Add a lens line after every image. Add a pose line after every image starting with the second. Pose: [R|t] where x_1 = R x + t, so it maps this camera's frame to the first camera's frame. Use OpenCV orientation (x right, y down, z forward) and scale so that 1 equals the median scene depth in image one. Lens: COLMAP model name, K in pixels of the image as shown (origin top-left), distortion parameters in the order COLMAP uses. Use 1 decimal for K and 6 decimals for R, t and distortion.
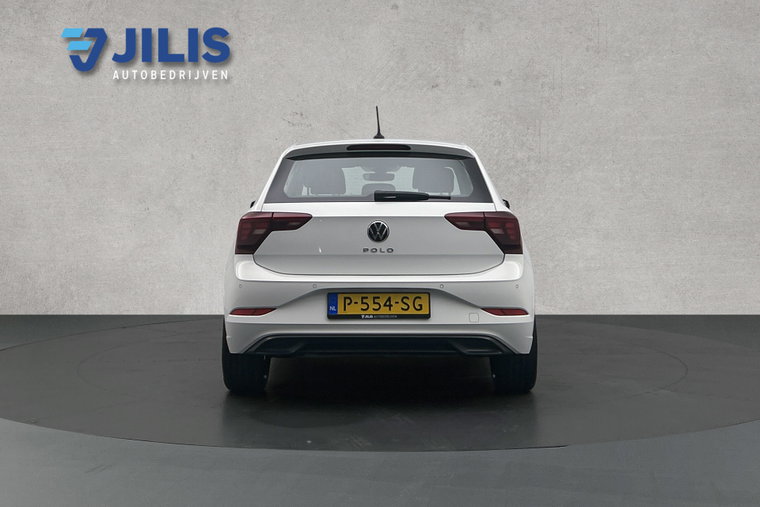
lens RADIAL K [[593.6, 0, 380.0], [0, 593.6, 253.1], [0, 0, 1]] dist [-0.004547, -0.000808]
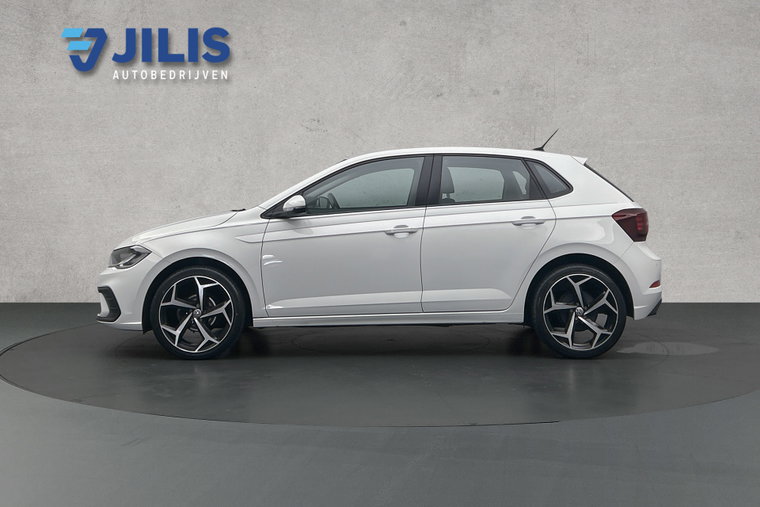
lens RADIAL K [[593.6, 0, 379.7], [0, 593.6, 253.0], [0, 0, 1]] dist [-0.004547, -0.000808]
pose [[1.000000, -0.000011, 0.000429, -0.018978], [0.000011, 1.000000, 0.000198, 0.011546], [-0.000429, -0.000198, 1.000000, -0.102196]]
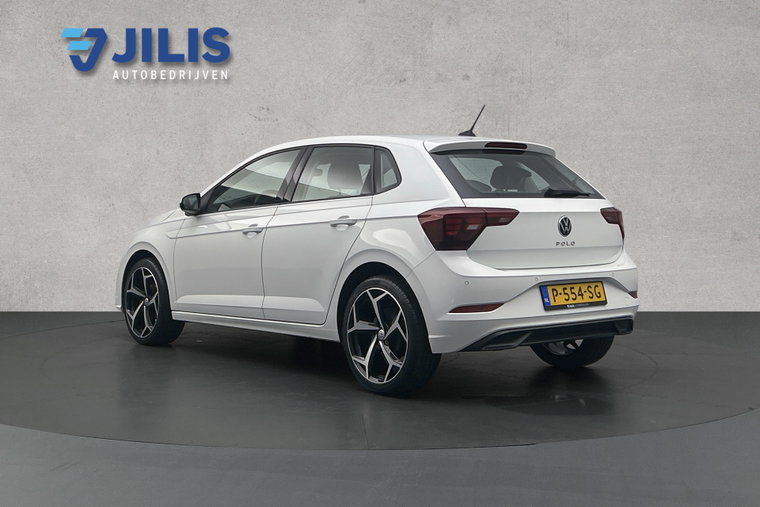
lens RADIAL K [[593.6, 0, 381.2], [0, 593.6, 253.2], [0, 0, 1]] dist [-0.004547, -0.000808]
pose [[1.000000, -0.000097, 0.000763, 0.055839], [0.000097, 1.000000, -0.000039, 0.006626], [-0.000763, 0.000039, 1.000000, 0.010204]]
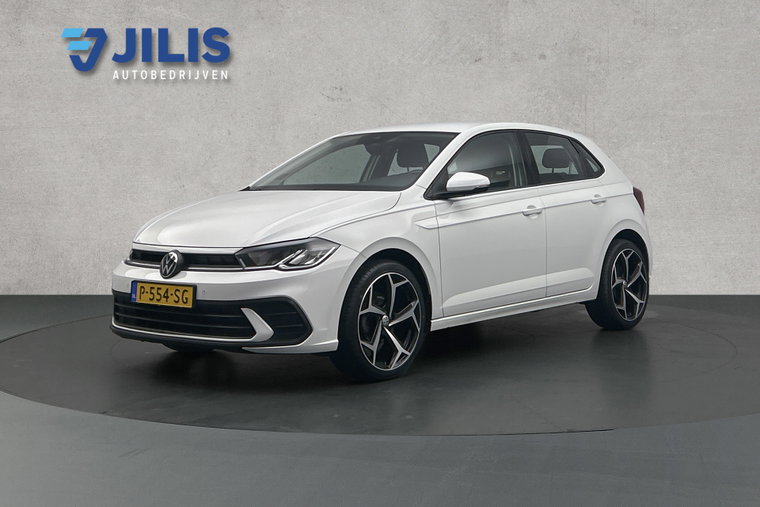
lens RADIAL K [[593.6, 0, 379.0], [0, 593.6, 253.4], [0, 0, 1]] dist [-0.004547, -0.000808]
pose [[1.000000, -0.000226, -0.000553, -0.069441], [0.000226, 1.000000, -0.000108, 0.036046], [0.000553, 0.000108, 1.000000, 0.026709]]
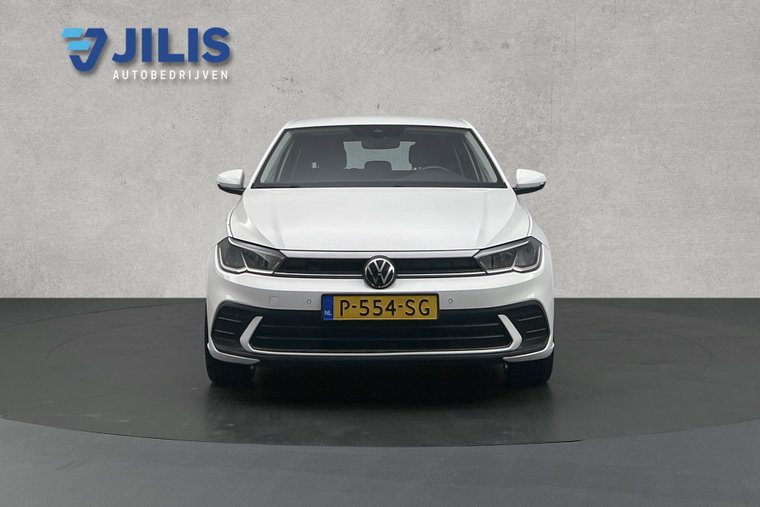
lens RADIAL K [[593.6, 0, 380.3], [0, 593.6, 253.9], [0, 0, 1]] dist [-0.004547, -0.000808]
pose [[1.000000, -0.000067, -0.000165, 0.004602], [0.000067, 1.000000, 0.000246, 0.035448], [0.000165, -0.000246, 1.000000, 0.081323]]
